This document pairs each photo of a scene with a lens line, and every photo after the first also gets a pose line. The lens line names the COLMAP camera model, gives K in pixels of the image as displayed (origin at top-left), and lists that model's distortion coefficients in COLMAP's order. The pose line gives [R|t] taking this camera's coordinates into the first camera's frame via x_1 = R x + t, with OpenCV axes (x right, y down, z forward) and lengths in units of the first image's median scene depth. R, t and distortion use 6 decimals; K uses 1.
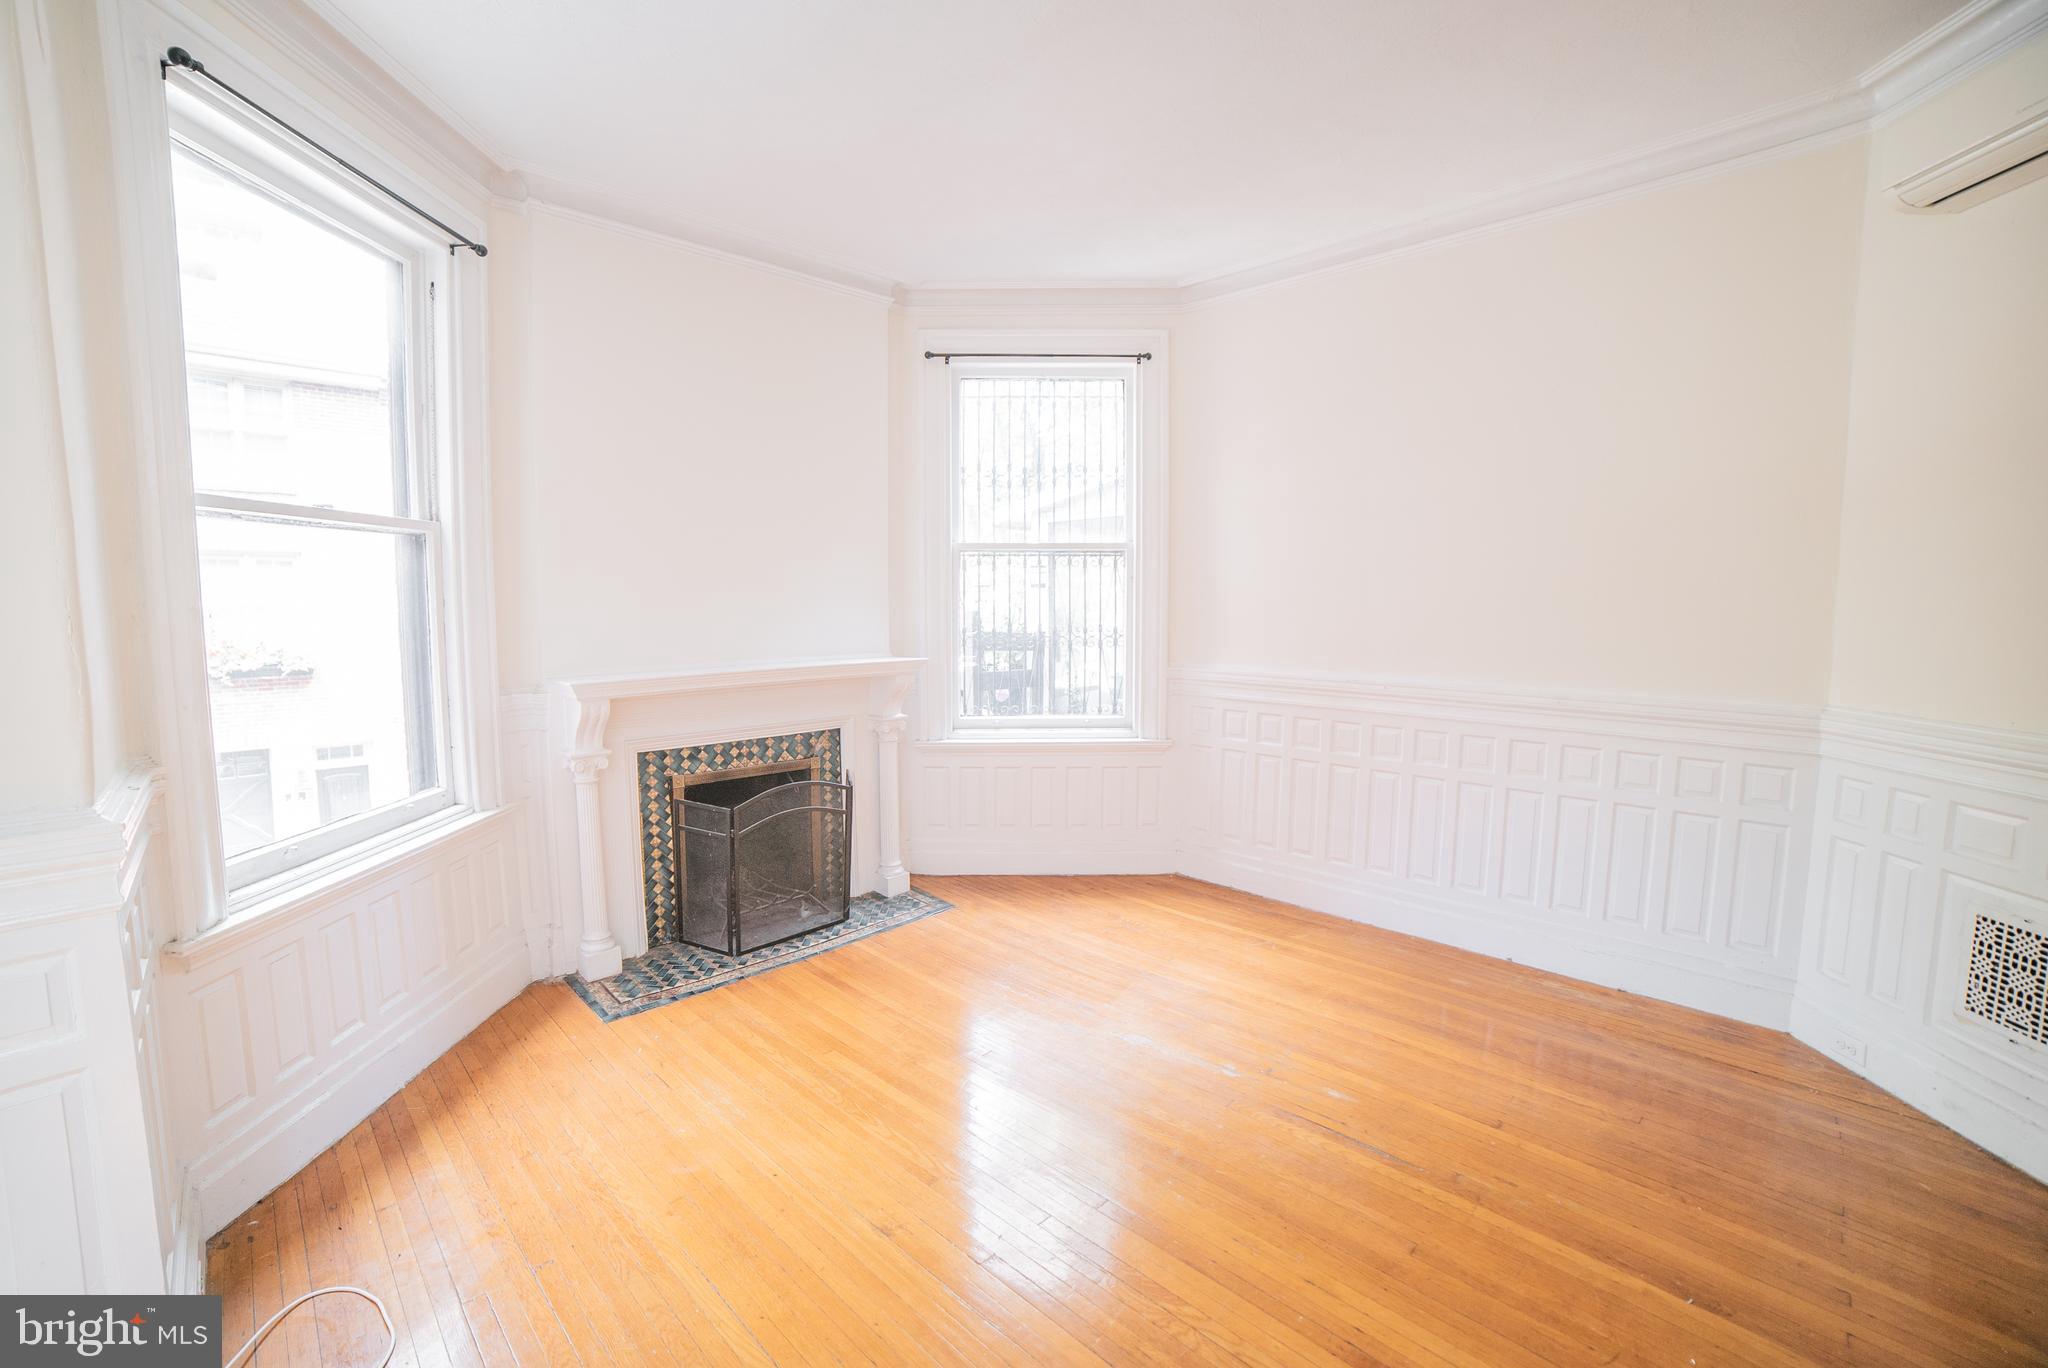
lens RADIAL K [[923.4, 0, 1047.5], [0, 923.4, 675.7], [0, 0, 1]] dist [-0.085588, 0.060904]
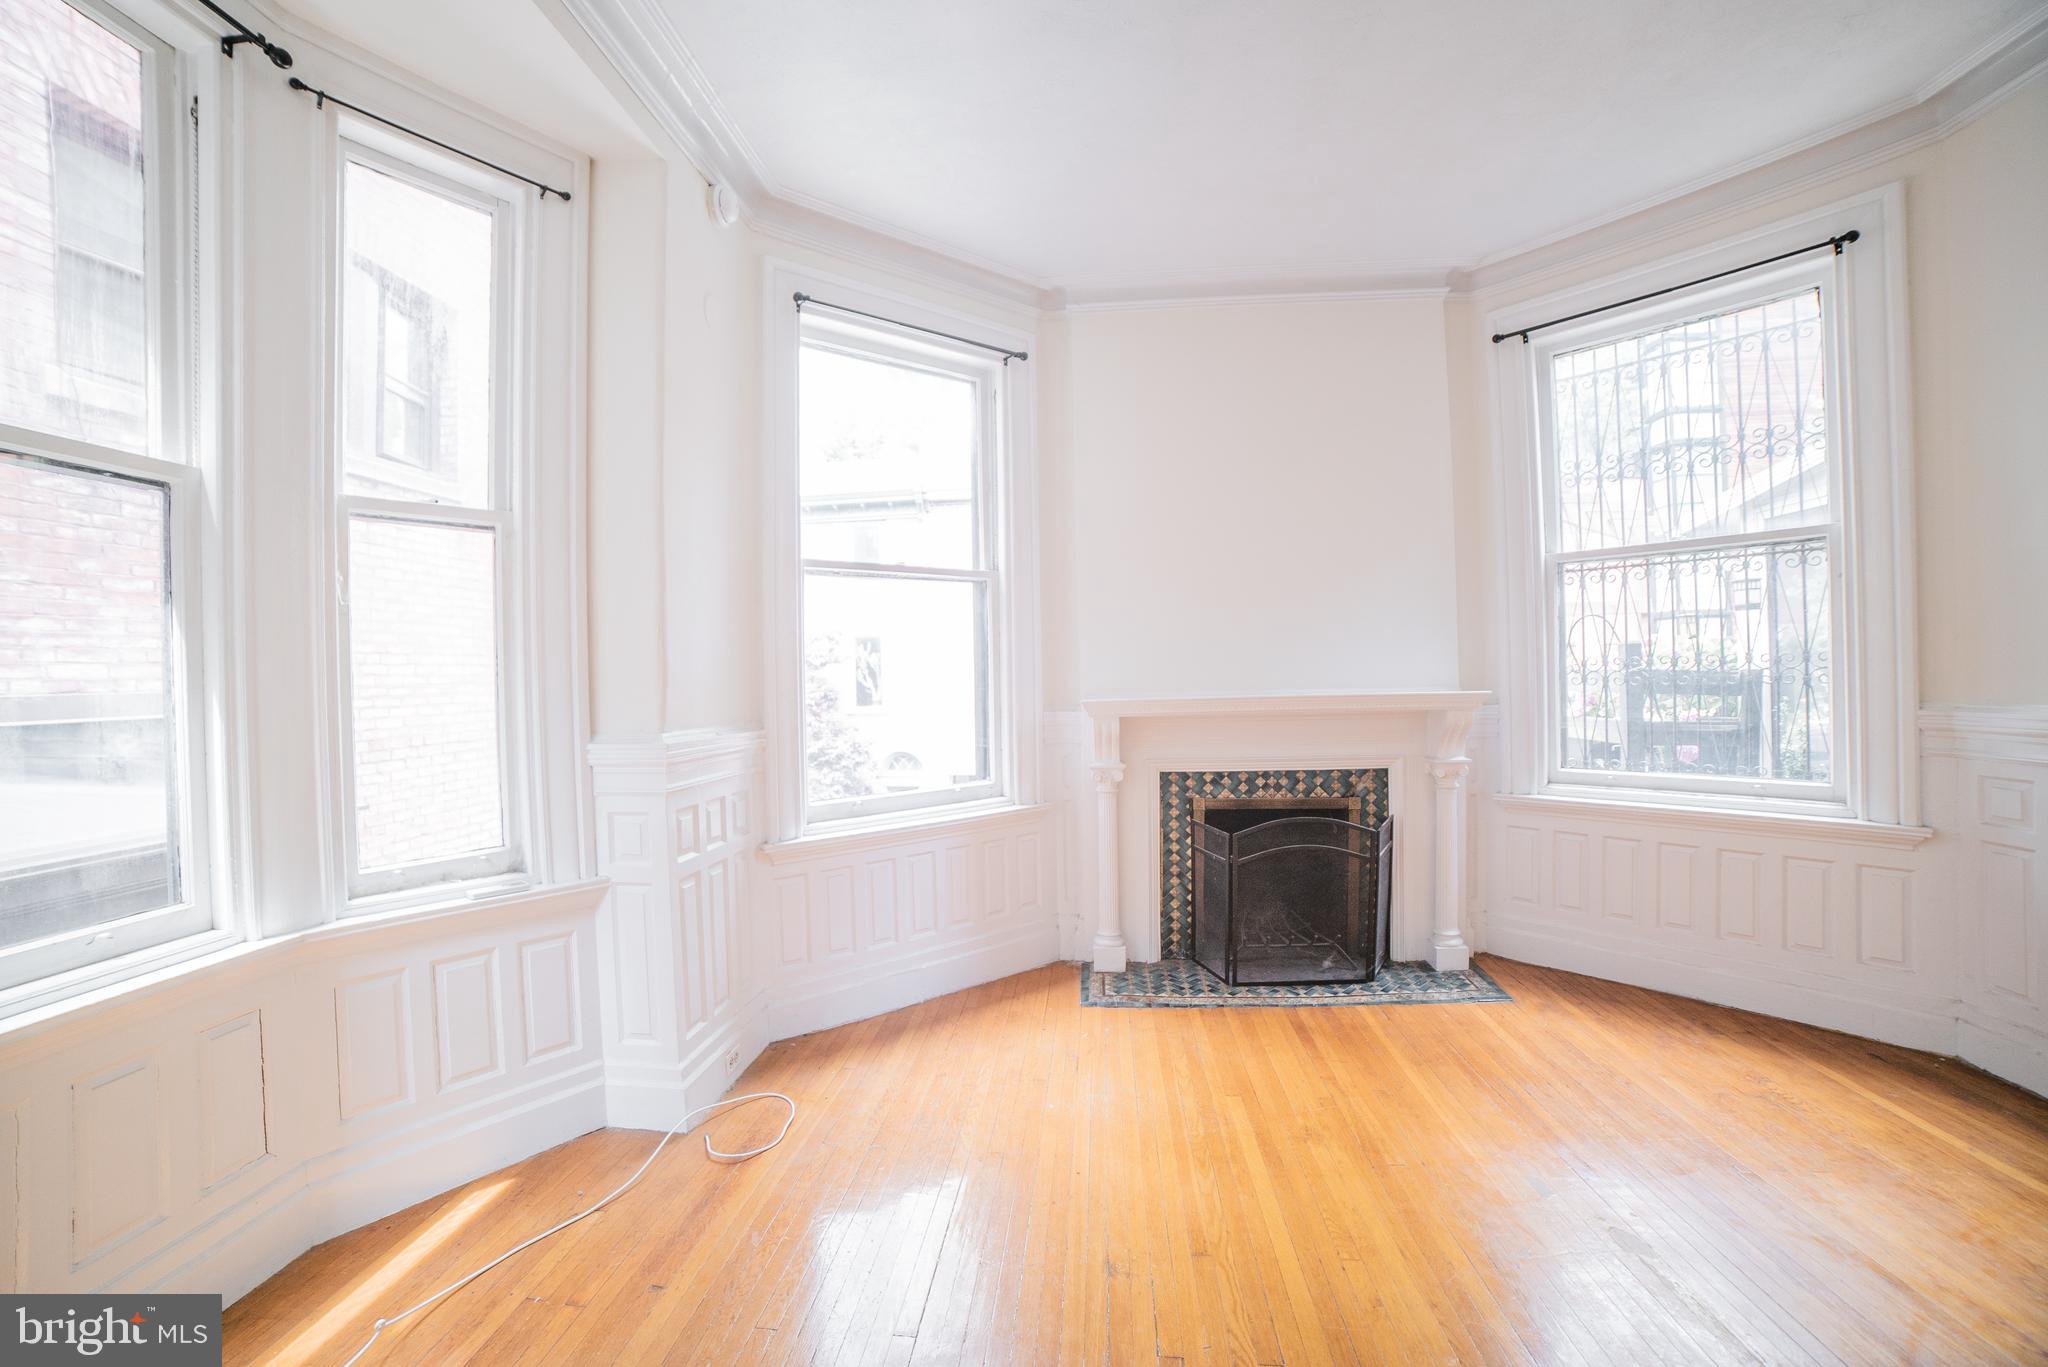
lens RADIAL K [[923.4, 0, 1047.5], [0, 923.4, 675.2], [0, 0, 1]] dist [-0.085588, 0.060904]
pose [[0.624550, -0.018818, -0.780758, 0.307284], [-0.047684, 0.996926, -0.062172, 0.043039], [0.779528, 0.076059, 0.621732, 0.200071]]
